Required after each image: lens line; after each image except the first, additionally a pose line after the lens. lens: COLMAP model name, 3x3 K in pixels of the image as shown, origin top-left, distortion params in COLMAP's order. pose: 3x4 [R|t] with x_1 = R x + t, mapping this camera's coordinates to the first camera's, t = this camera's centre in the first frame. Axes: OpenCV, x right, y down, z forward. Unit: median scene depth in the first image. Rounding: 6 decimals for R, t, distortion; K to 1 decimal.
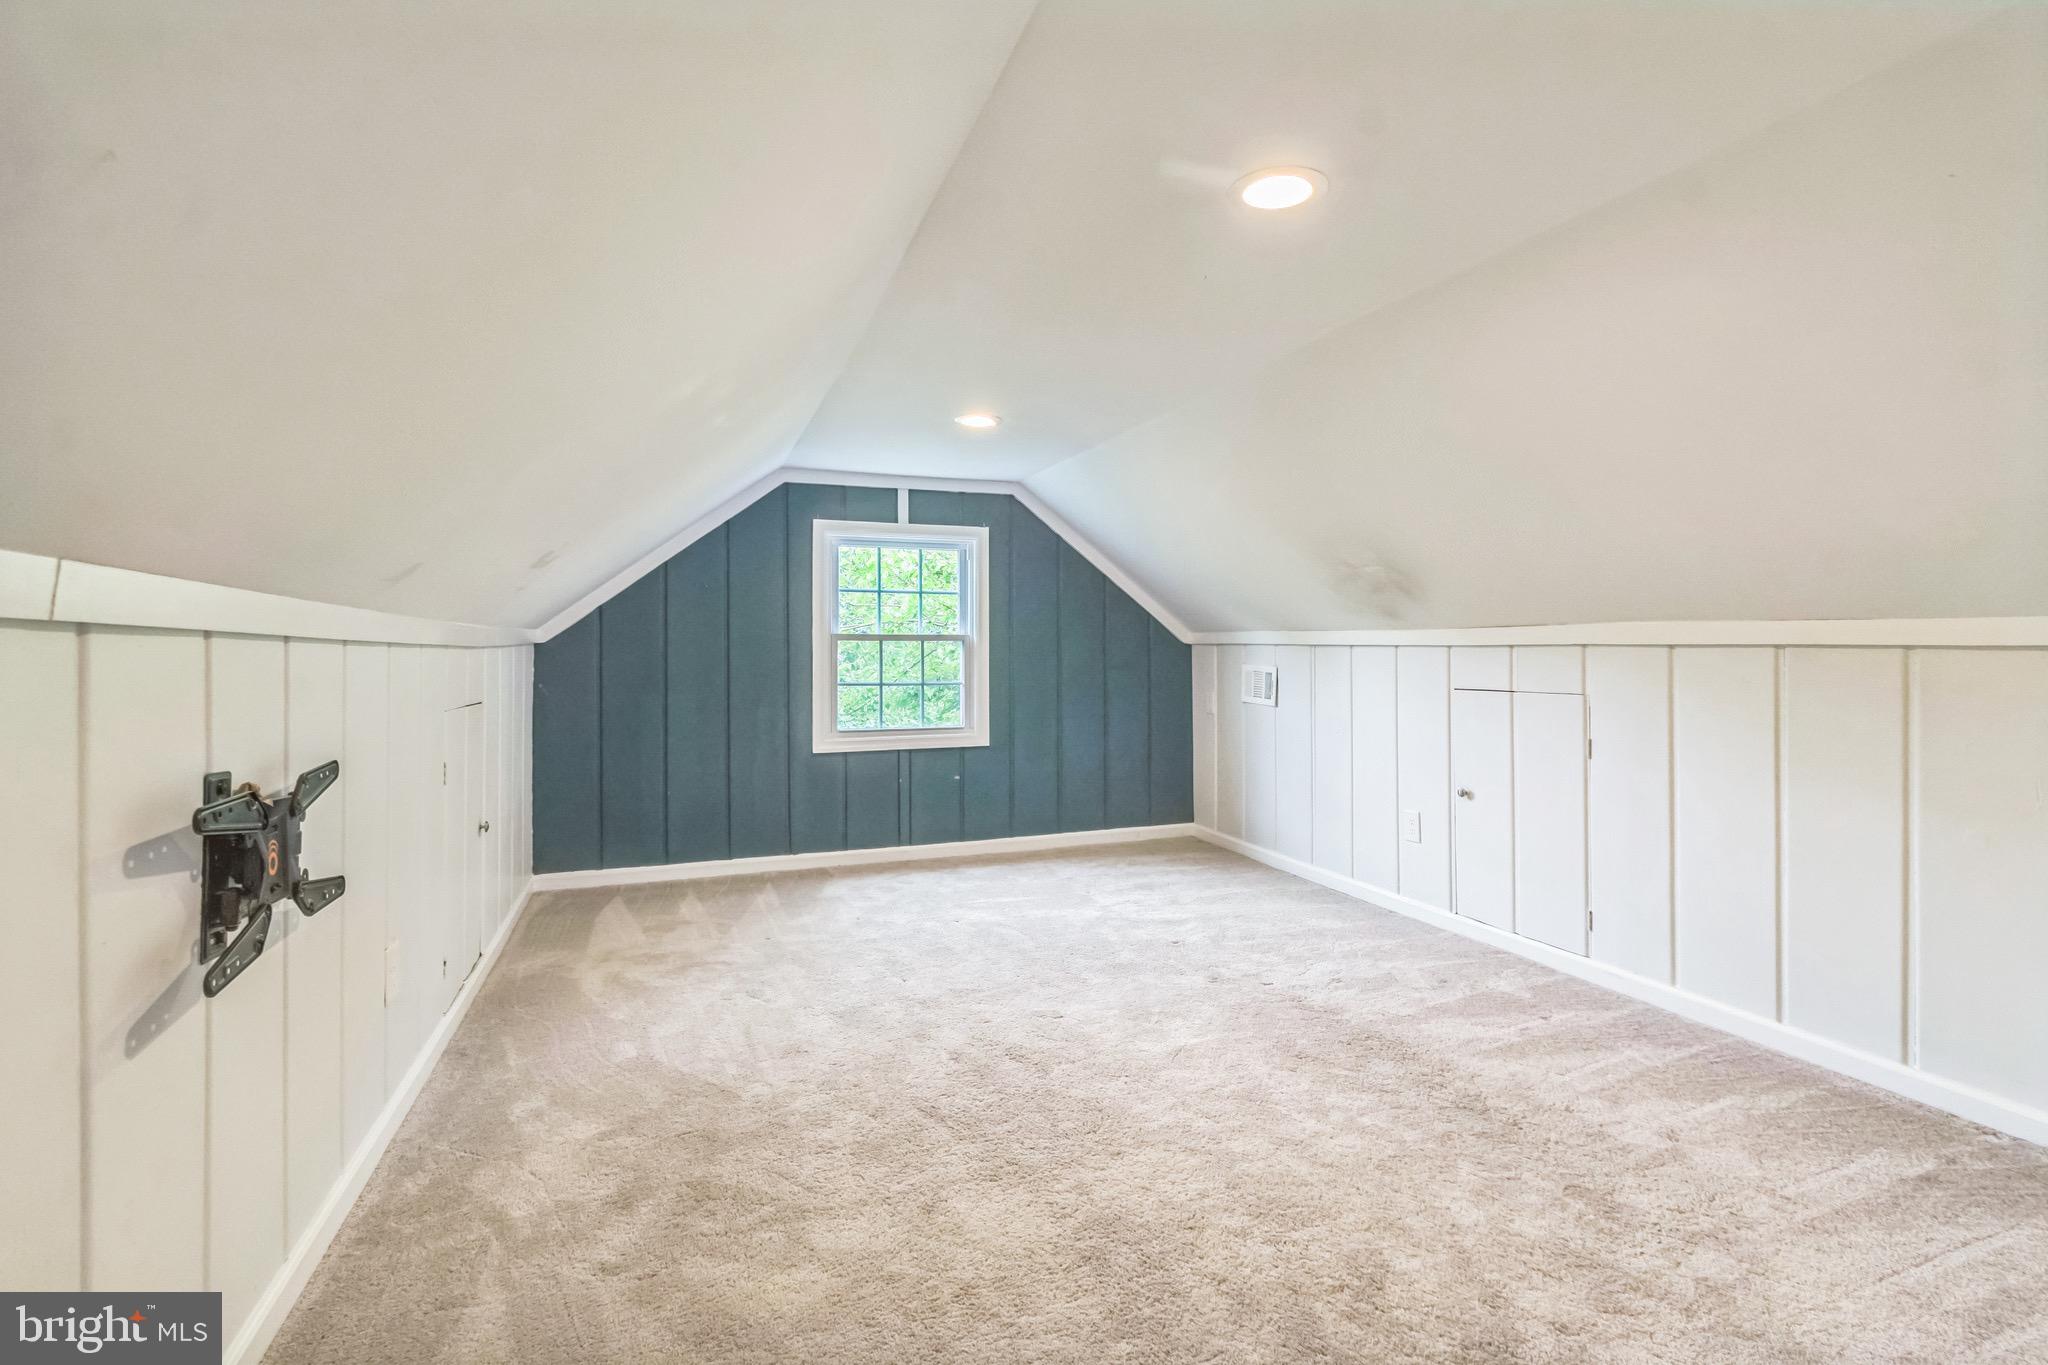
lens RADIAL K [[916.1, 0, 1018.2], [0, 916.1, 677.6], [0, 0, 1]] dist [-0.002563, -0.001738]
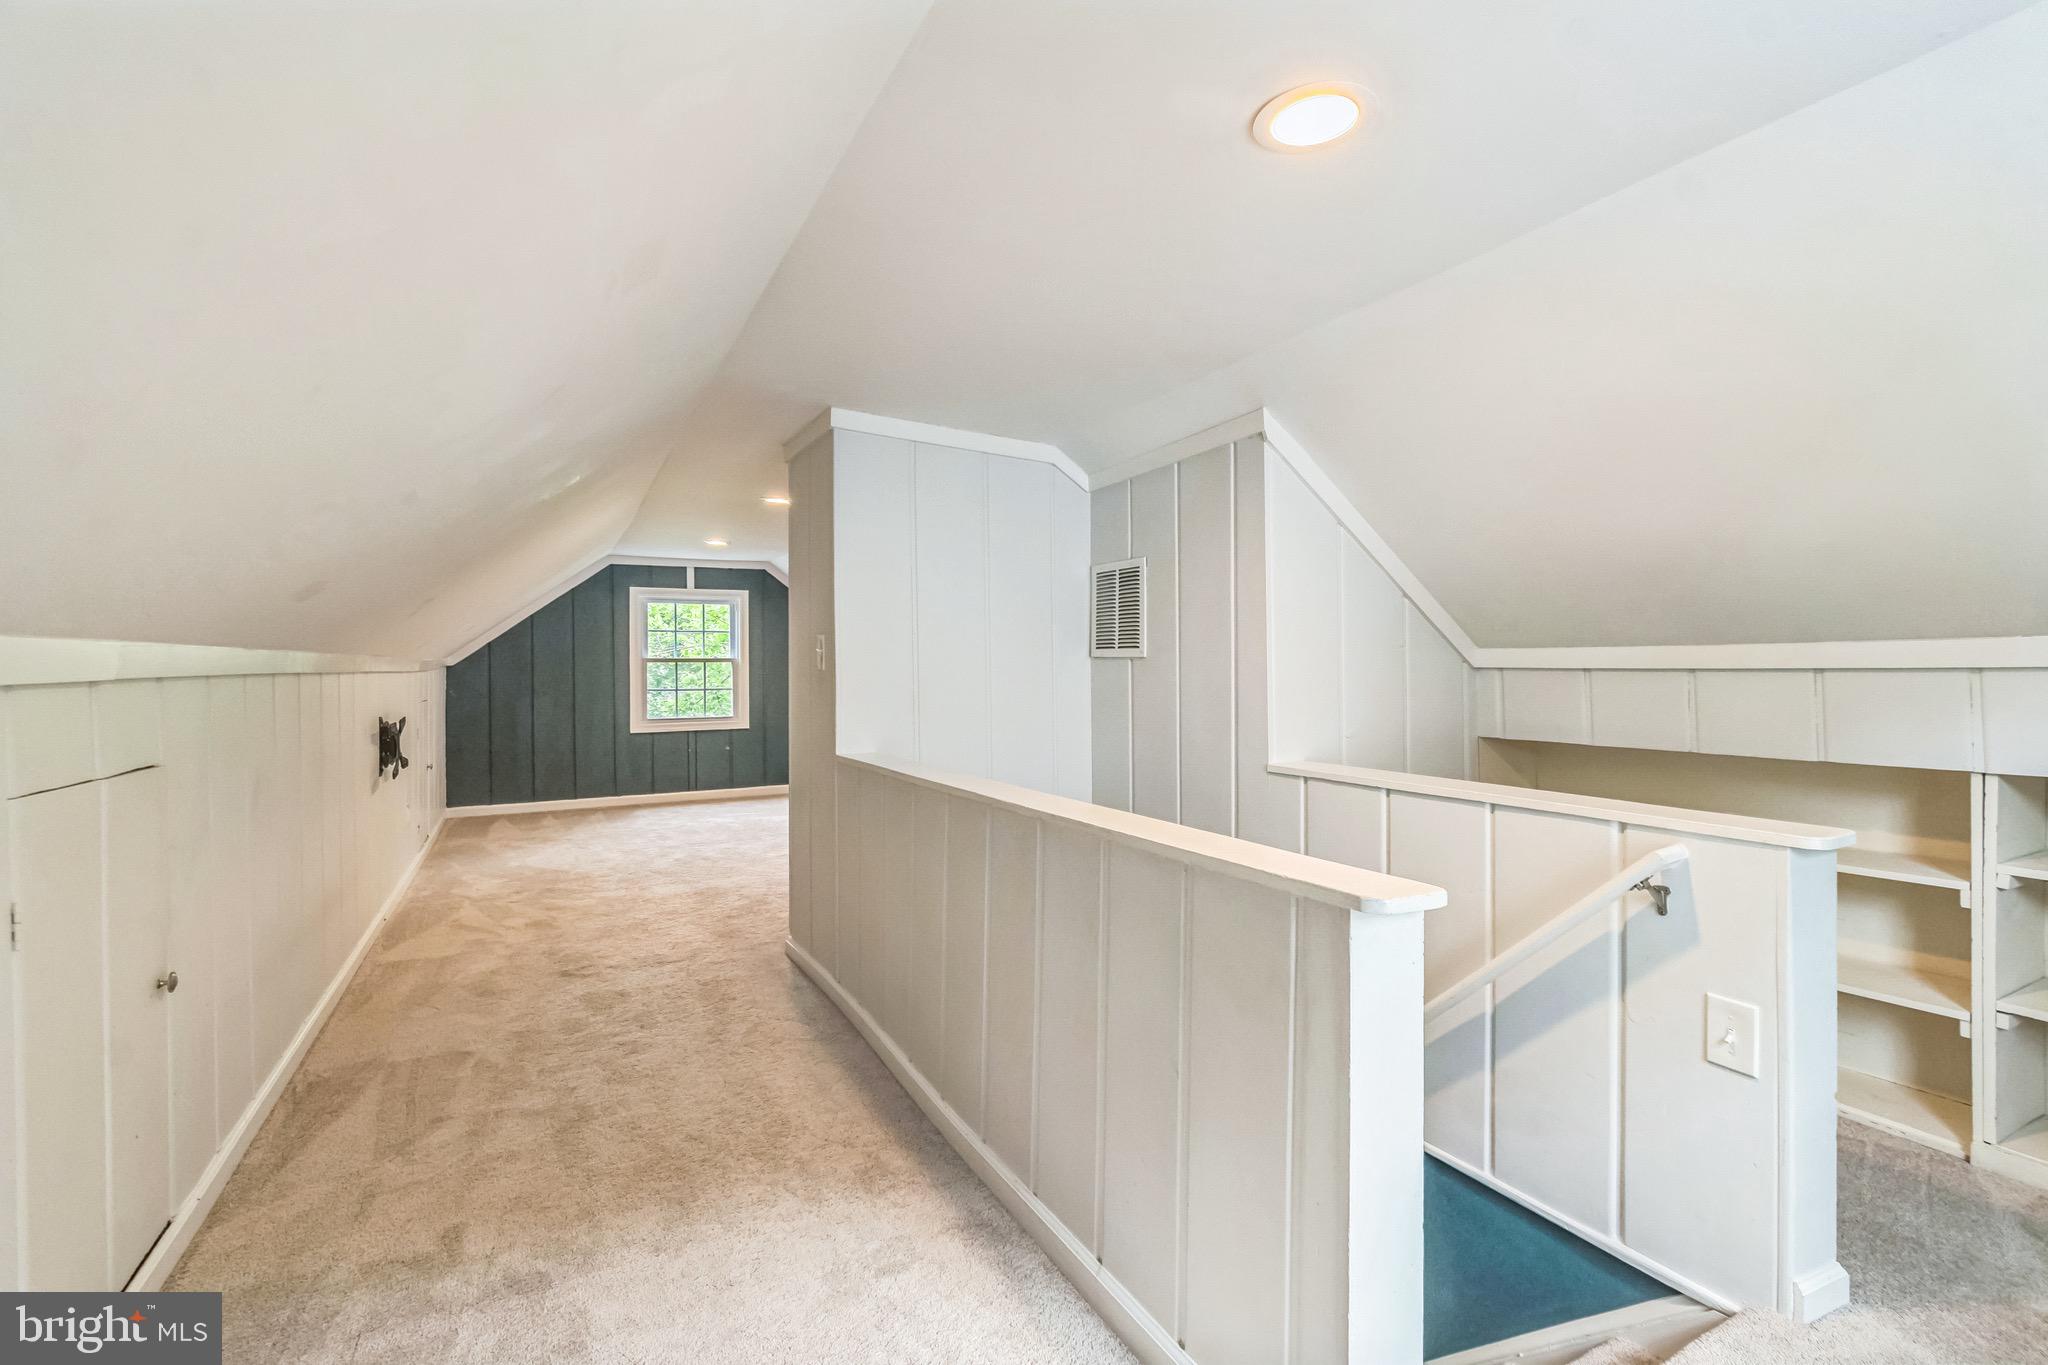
lens RADIAL K [[916.1, 0, 1030.7], [0, 916.1, 688.4], [0, 0, 1]] dist [-0.002563, -0.001738]
pose [[0.991393, -0.005751, 0.130793, 0.259640], [0.005333, 0.999979, 0.003550, 0.002405], [-0.130811, -0.002822, 0.991403, -0.674627]]
